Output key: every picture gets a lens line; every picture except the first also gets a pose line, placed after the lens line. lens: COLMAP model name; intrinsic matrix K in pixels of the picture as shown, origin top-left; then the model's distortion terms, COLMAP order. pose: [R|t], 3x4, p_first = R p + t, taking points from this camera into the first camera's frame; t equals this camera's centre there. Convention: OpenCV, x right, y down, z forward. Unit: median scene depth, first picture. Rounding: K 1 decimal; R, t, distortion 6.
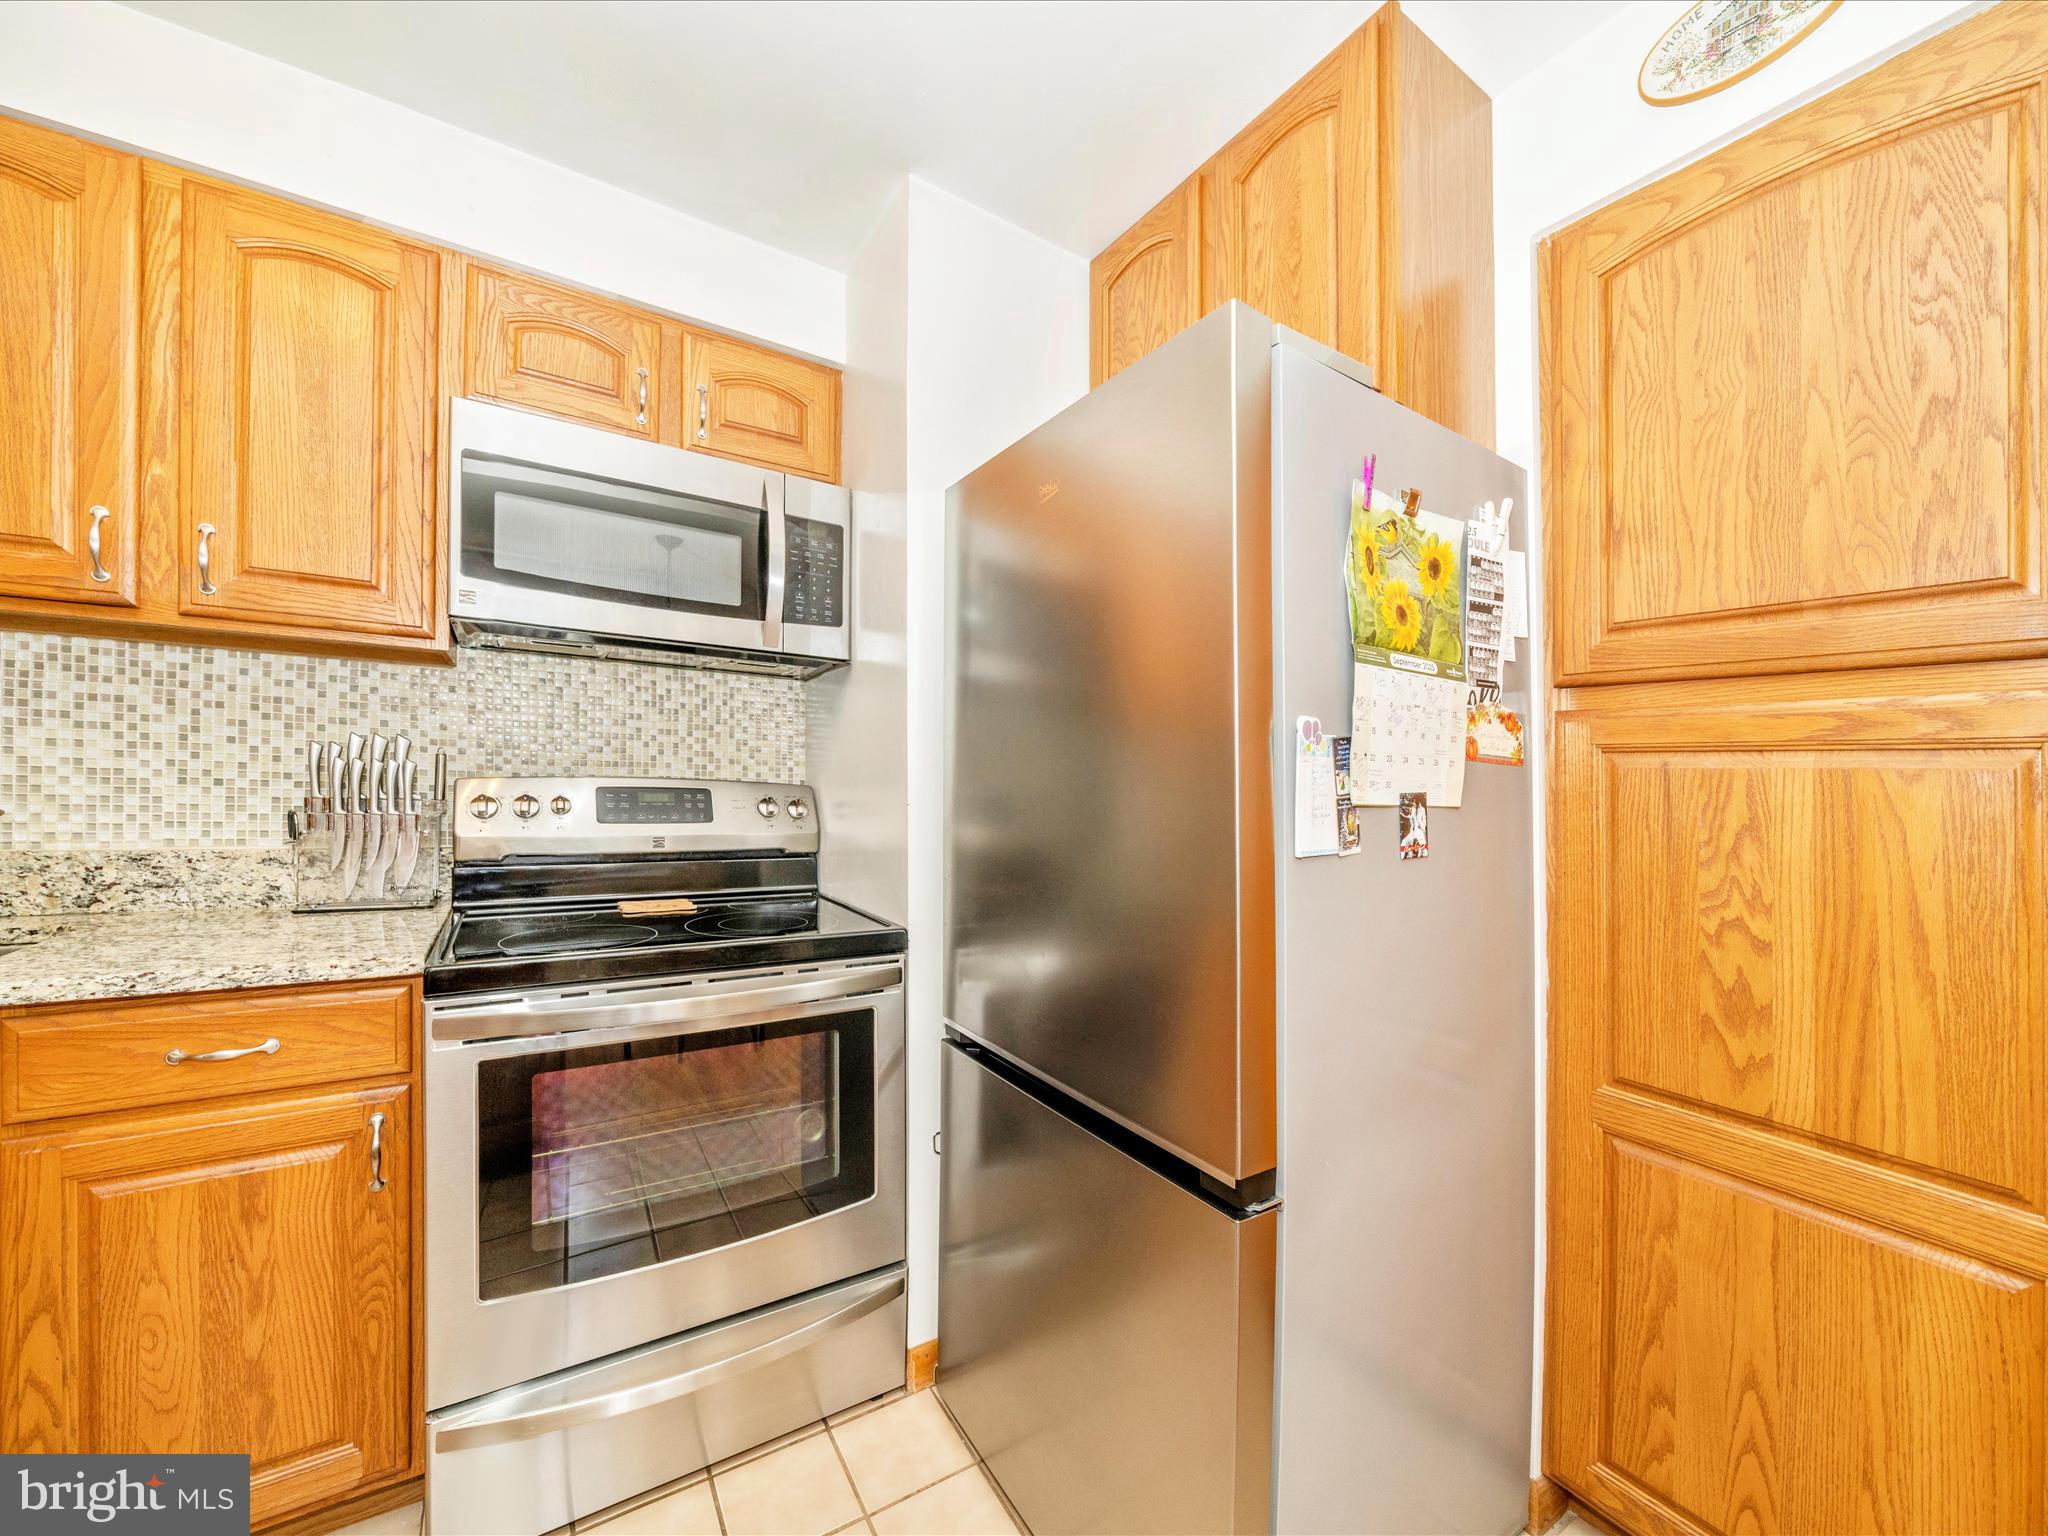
lens RADIAL K [[780.2, 0, 1014.4], [0, 780.2, 770.2], [0, 0, 1]] dist [-0.002366, -0.000538]
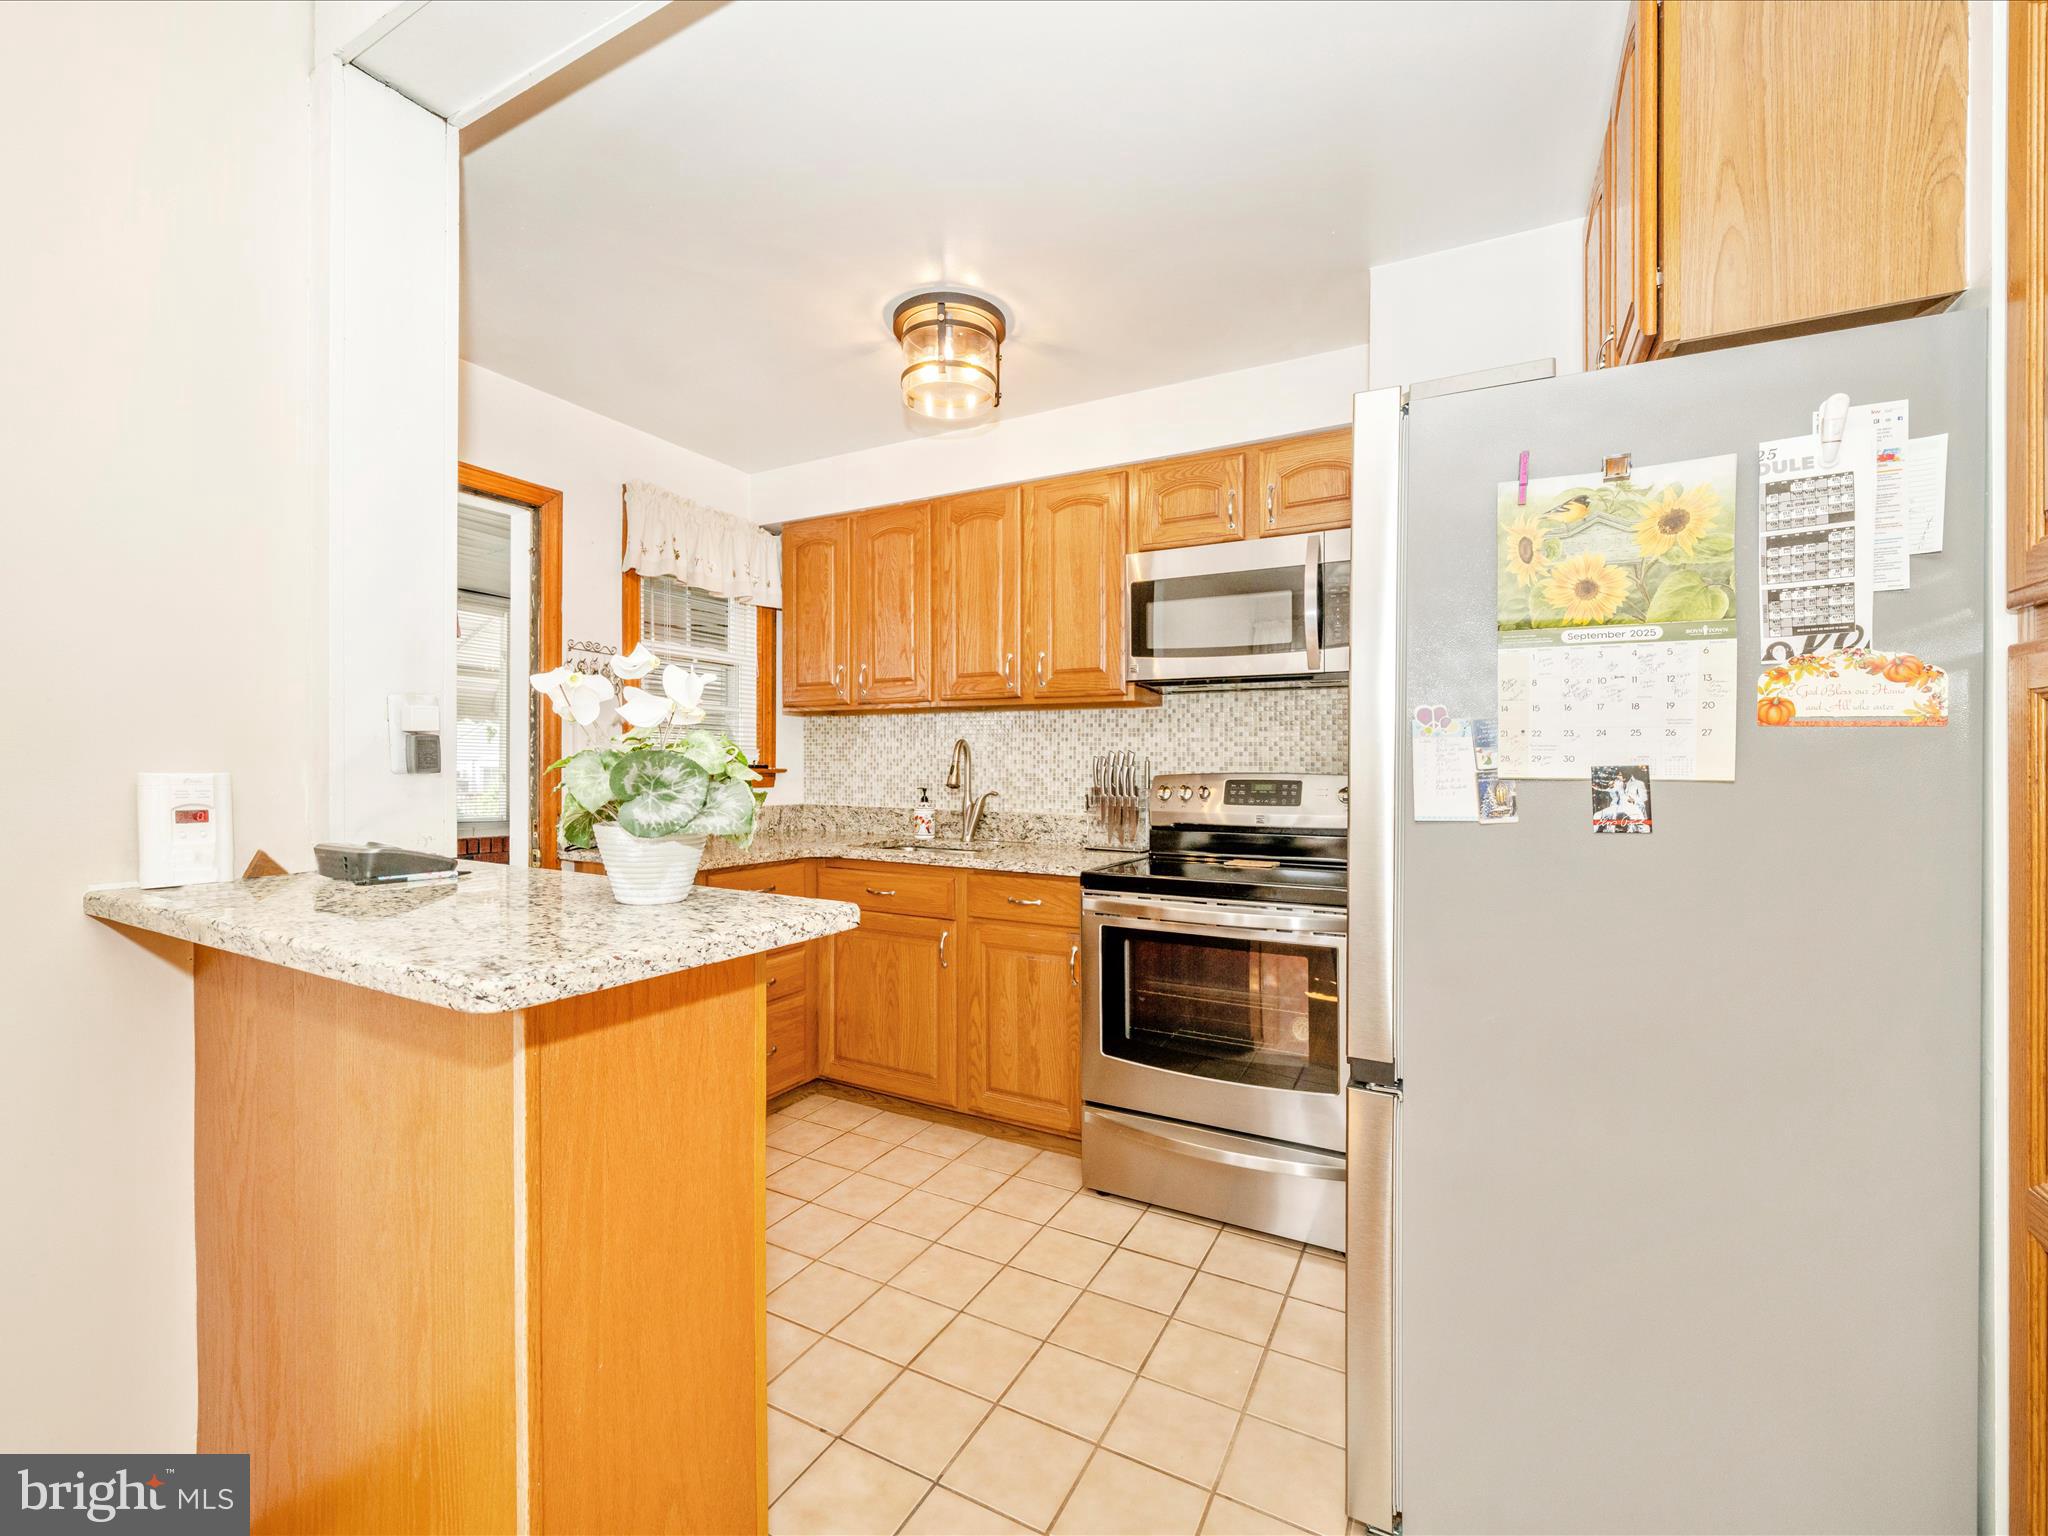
lens RADIAL K [[838.2, 0, 1061.7], [0, 838.2, 763.4], [0, 0, 1]] dist [-0.000495, 0.000003]
pose [[0.527313, -0.032354, -0.849055, 0.933846], [0.021606, 0.999462, -0.024666, 0.033168], [0.849396, -0.005338, 0.527729, -0.129857]]
